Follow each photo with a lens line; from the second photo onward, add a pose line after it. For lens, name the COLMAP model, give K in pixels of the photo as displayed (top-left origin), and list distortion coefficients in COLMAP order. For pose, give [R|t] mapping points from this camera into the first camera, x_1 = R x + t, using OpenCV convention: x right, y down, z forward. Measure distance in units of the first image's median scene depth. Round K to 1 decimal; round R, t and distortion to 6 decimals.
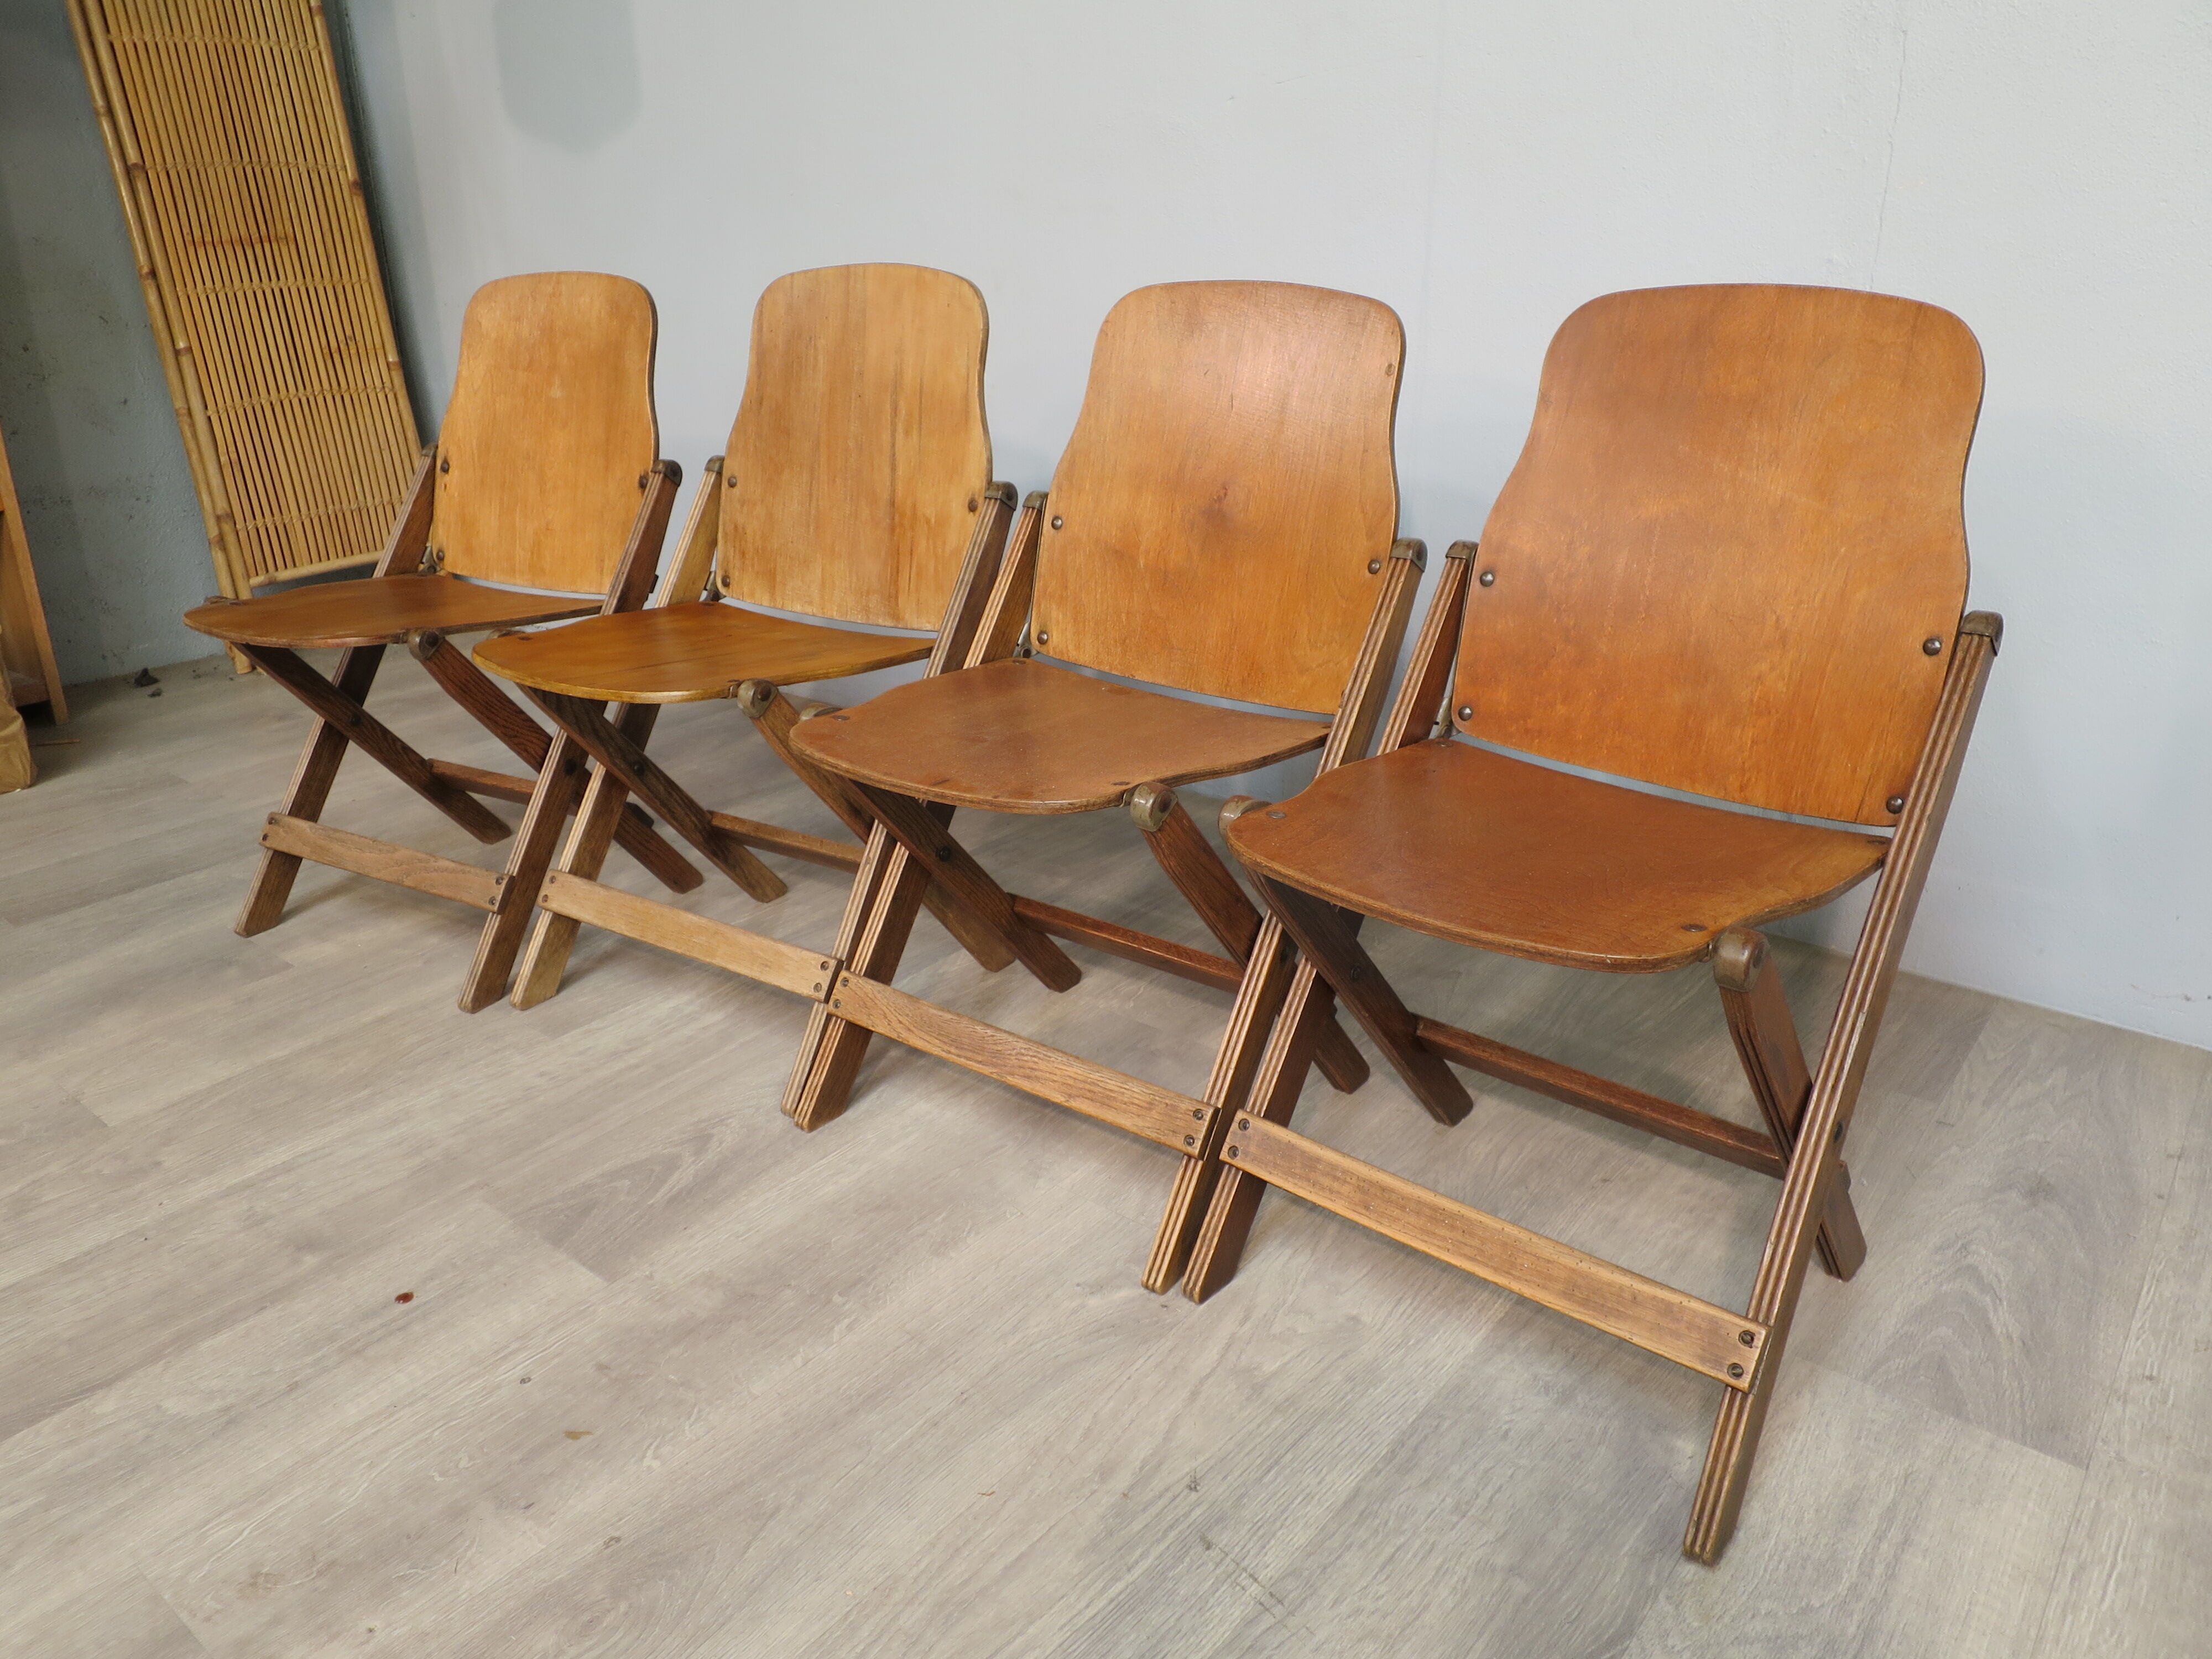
lens RADIAL K [[1575.5, 0, 1094.3], [0, 1575.5, 831.3], [0, 0, 1]] dist [-0.049408, 0.009910]
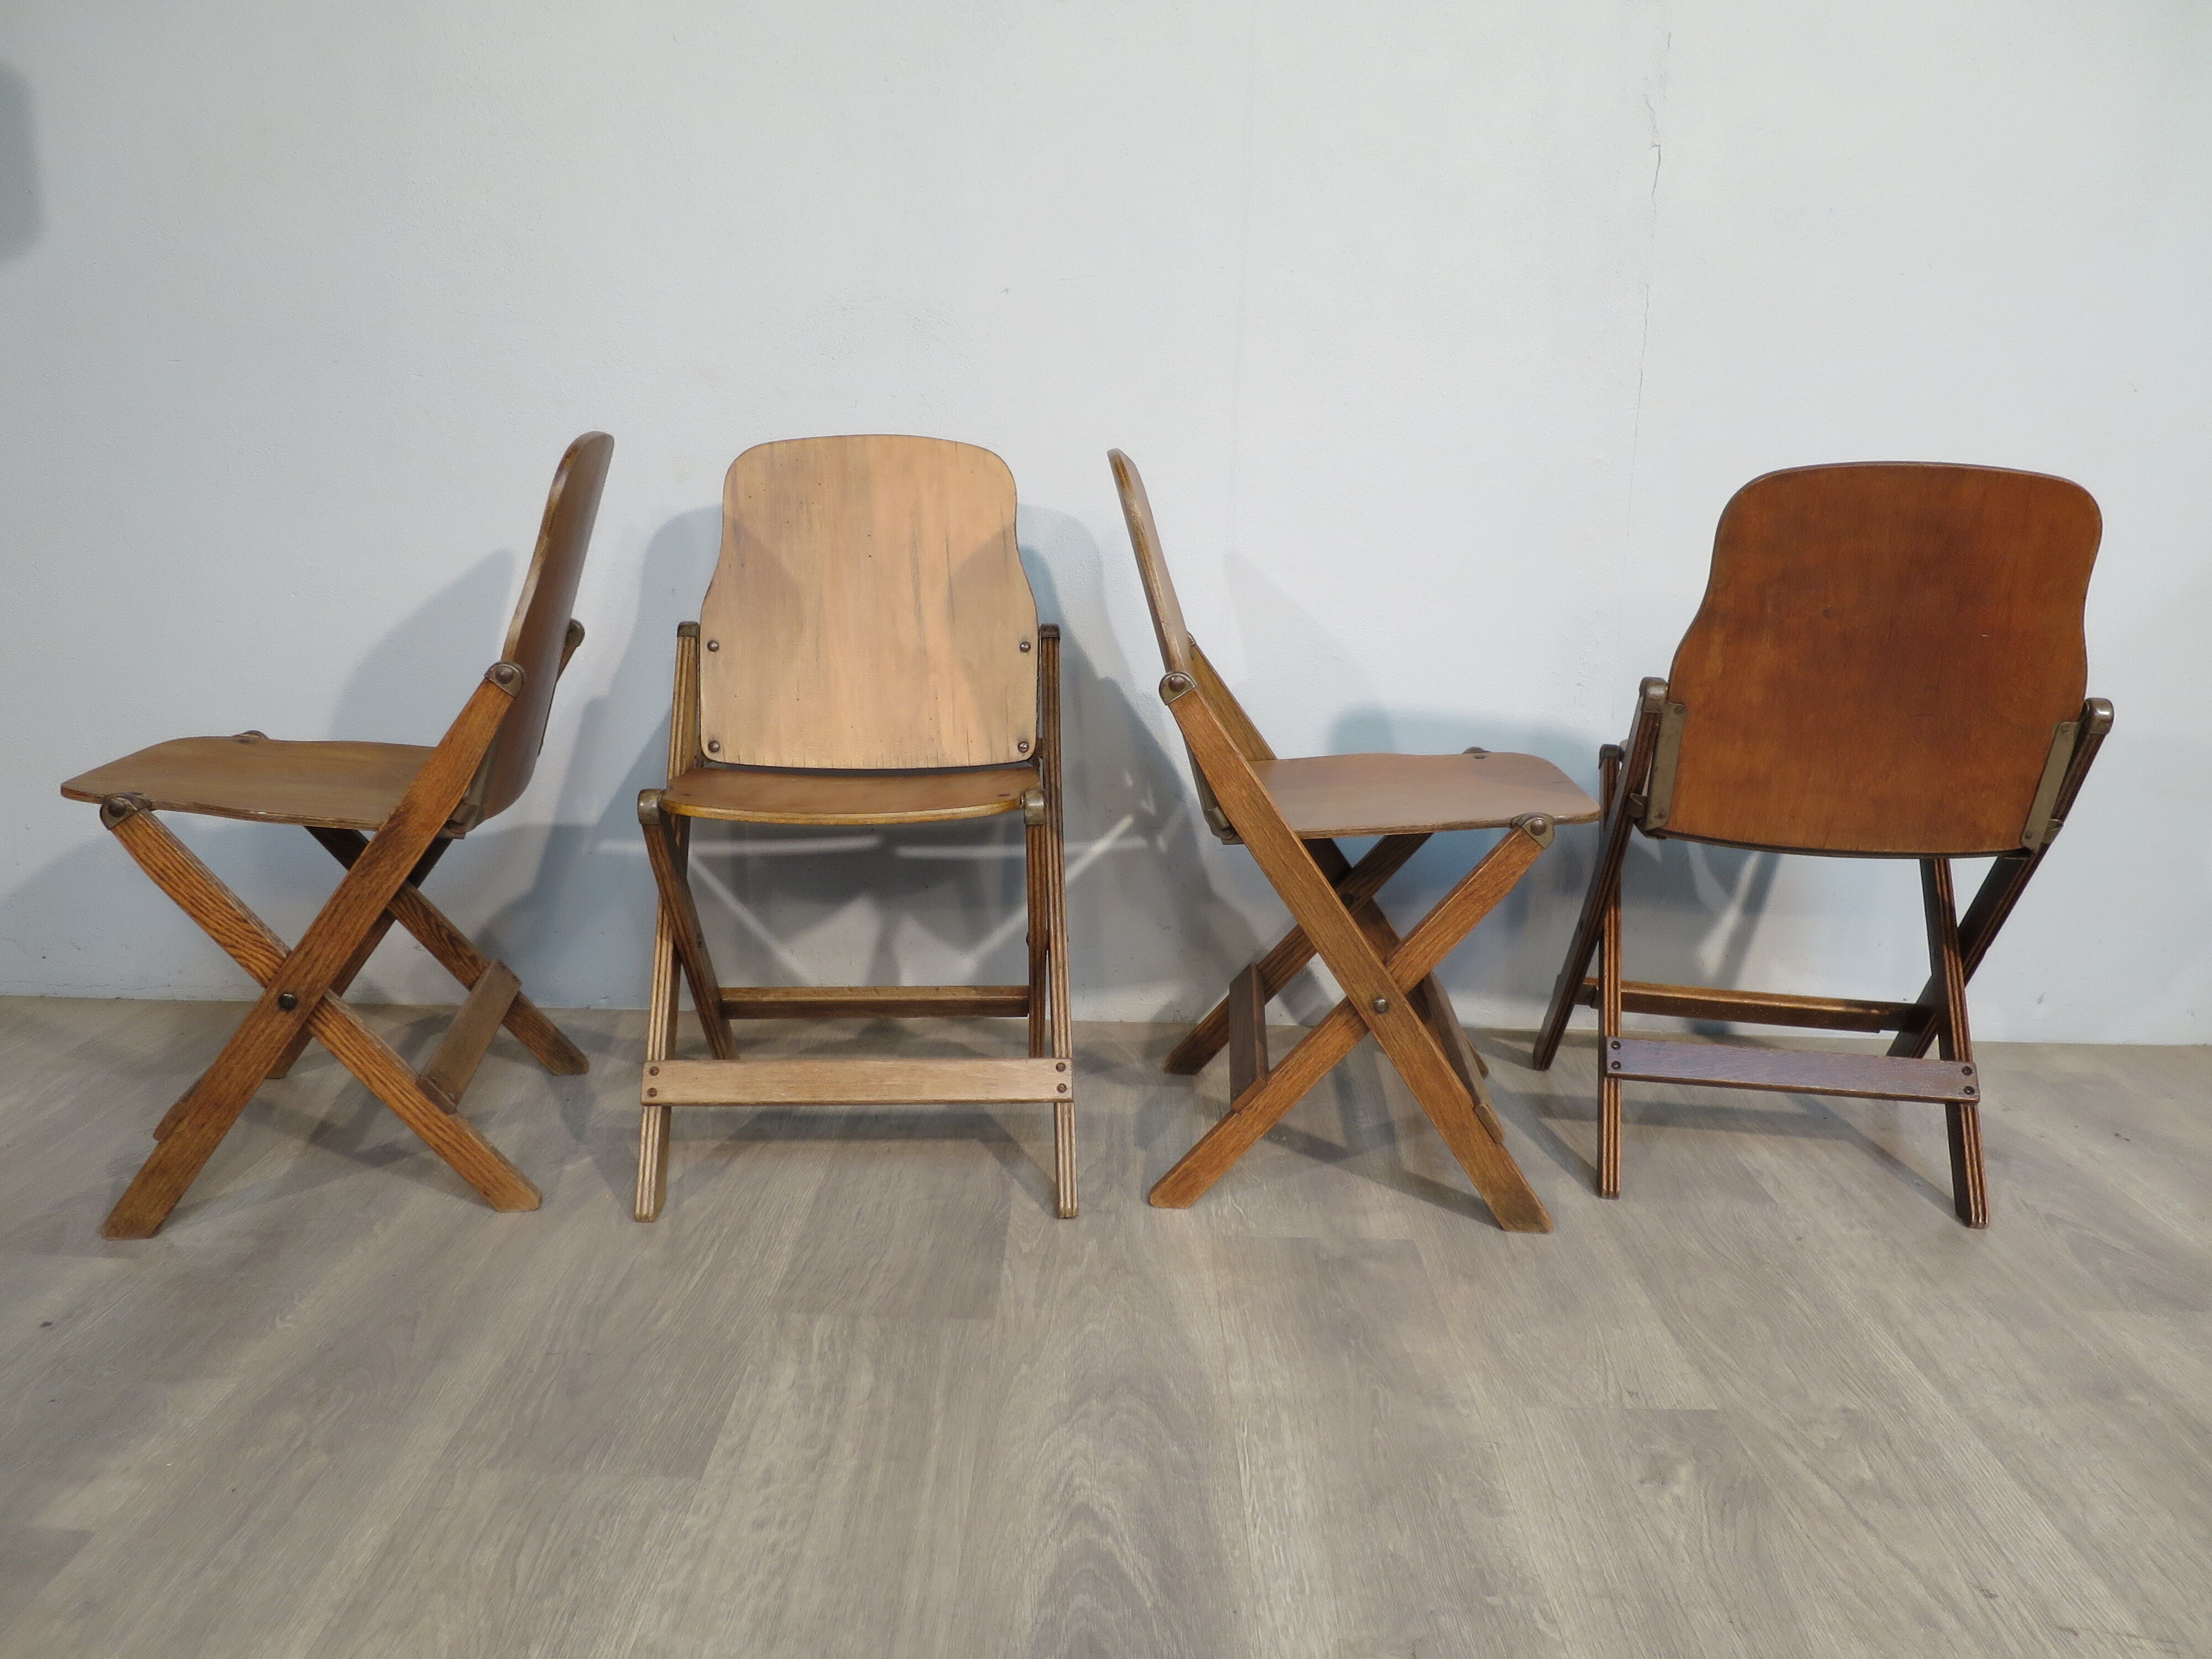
lens RADIAL K [[1575.5, 0, 1094.3], [0, 1575.5, 831.3], [0, 0, 1]] dist [-0.049408, 0.009910]
pose [[0.786311, -0.102588, 0.609254, -0.594698], [0.194066, 0.977219, -0.085918, -0.052950], [-0.586560, 0.185793, 0.788307, 0.300745]]
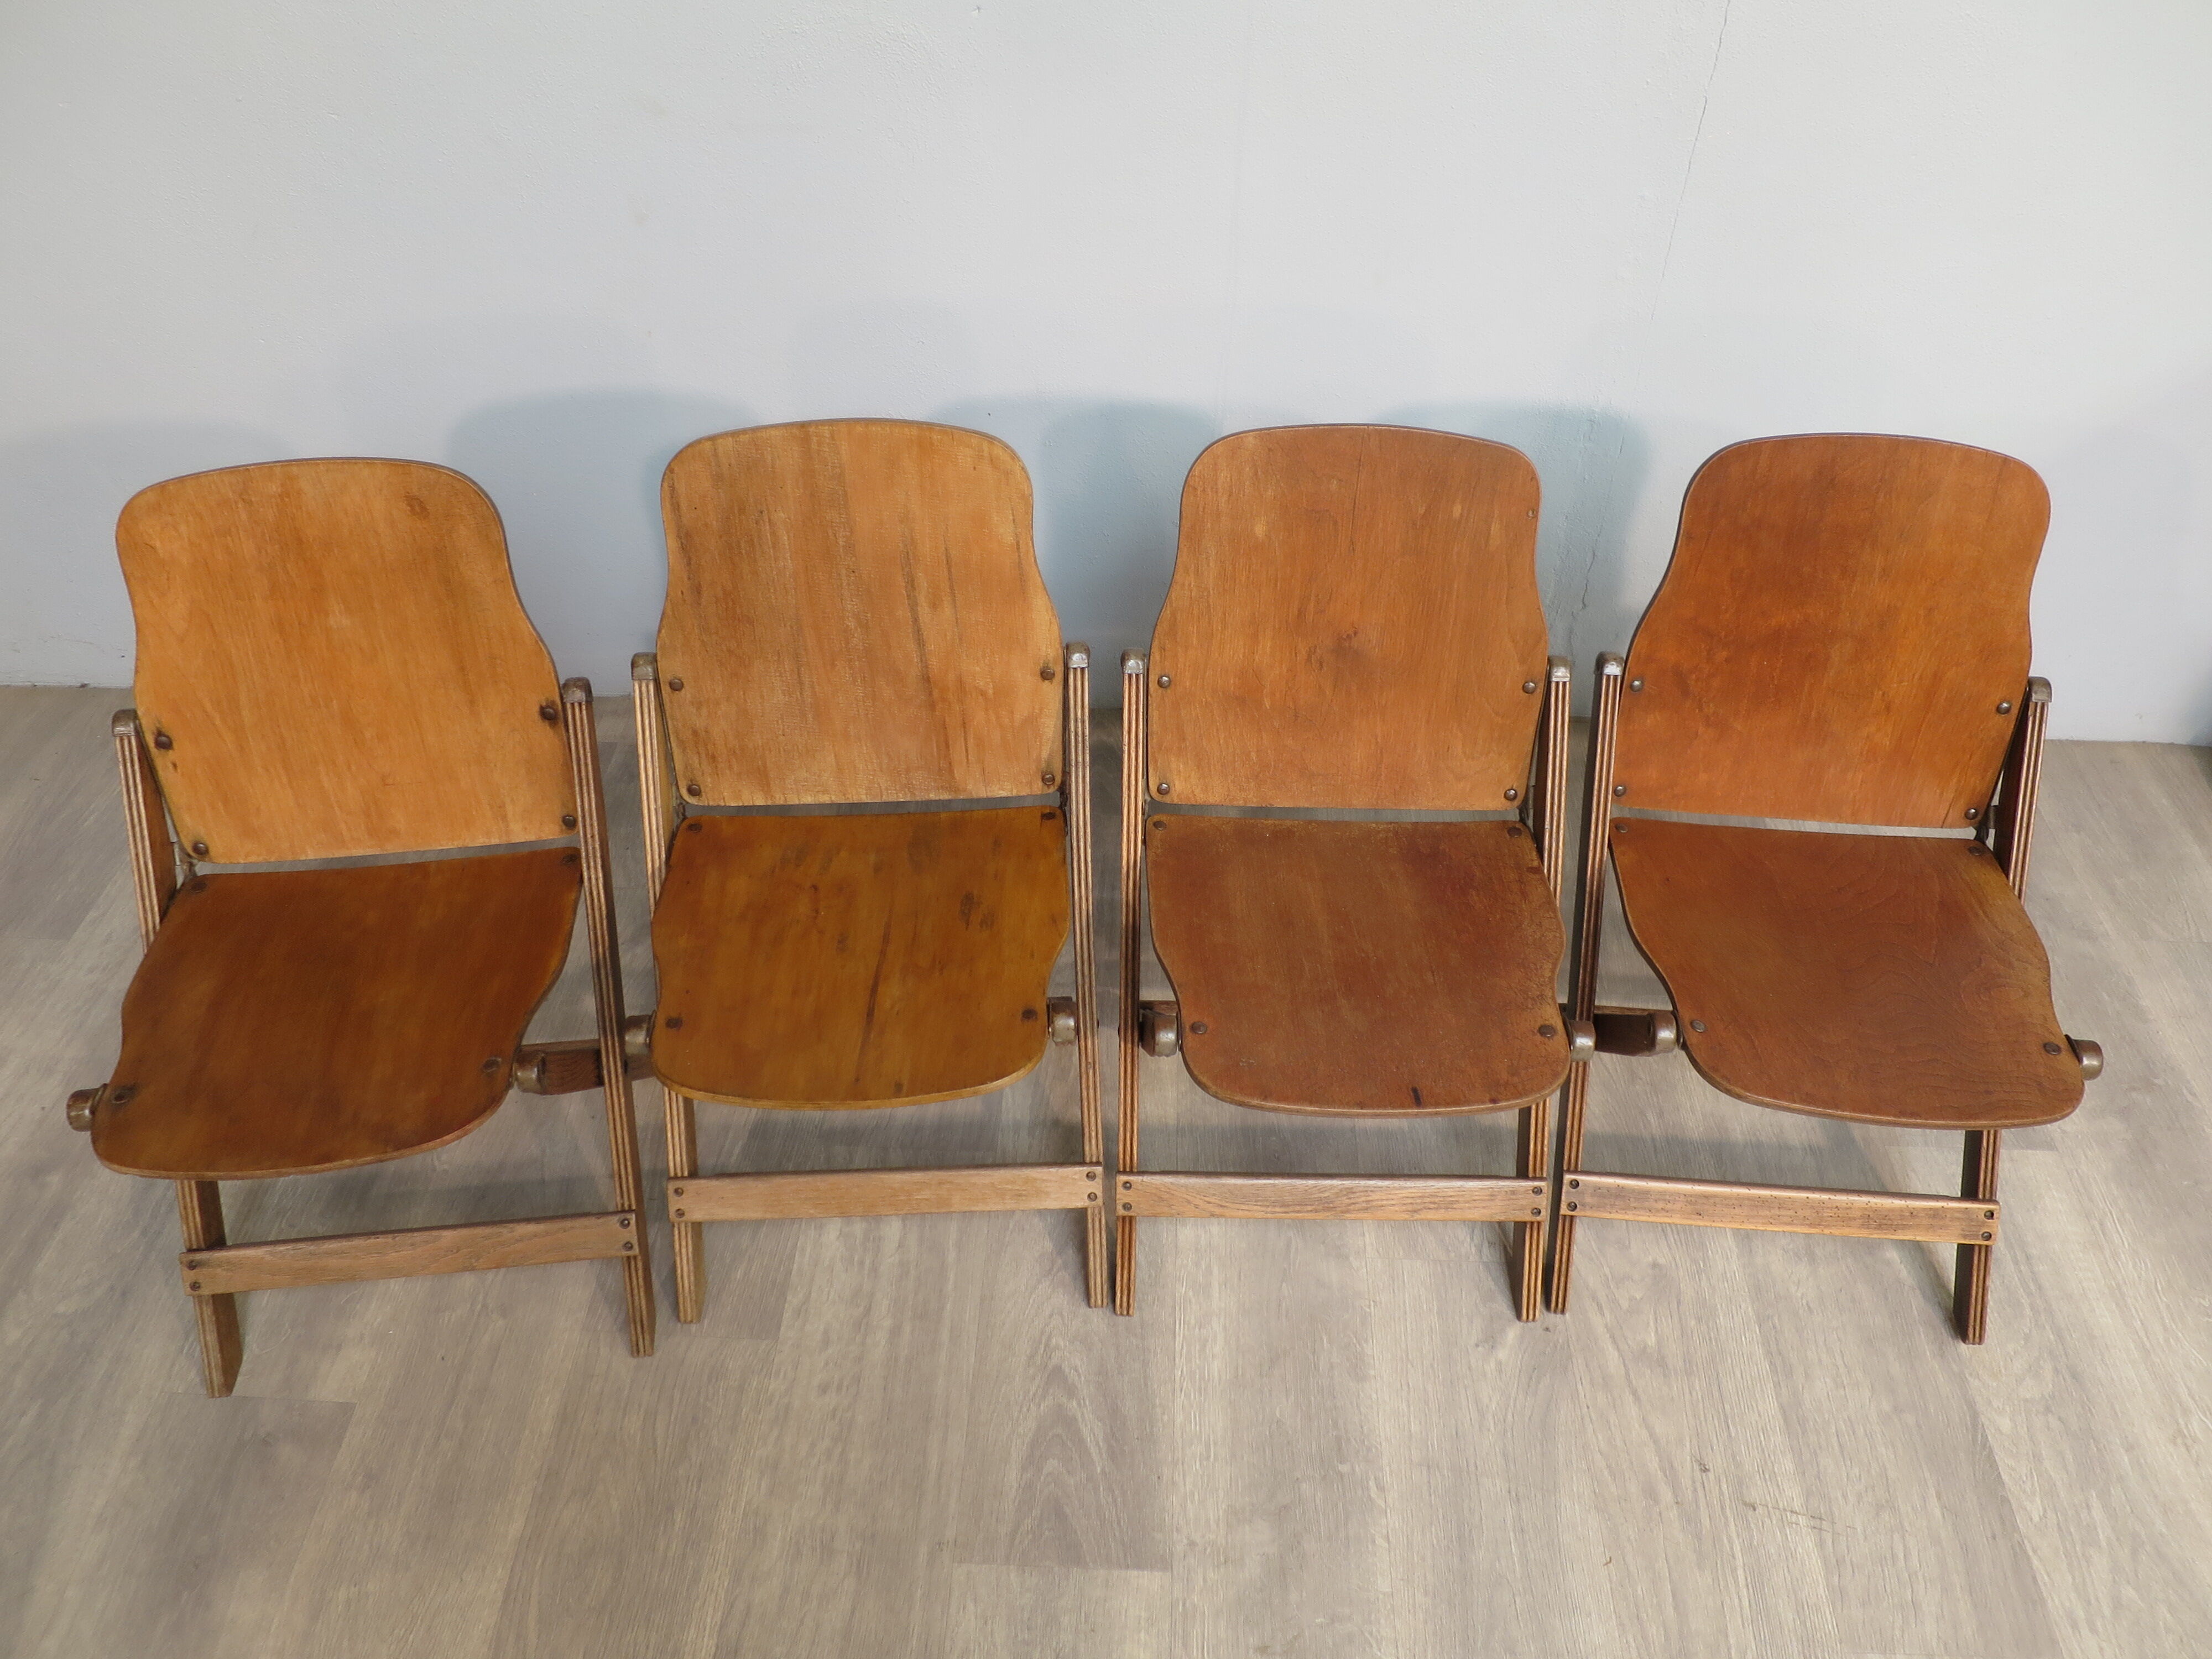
lens RADIAL K [[1575.5, 0, 1094.3], [0, 1575.5, 831.3], [0, 0, 1]] dist [-0.049408, 0.009910]
pose [[0.805418, -0.394495, 0.442352, -0.484115], [0.204045, 0.885253, 0.417962, -0.489677], [-0.556478, -0.246375, 0.793494, 0.221084]]
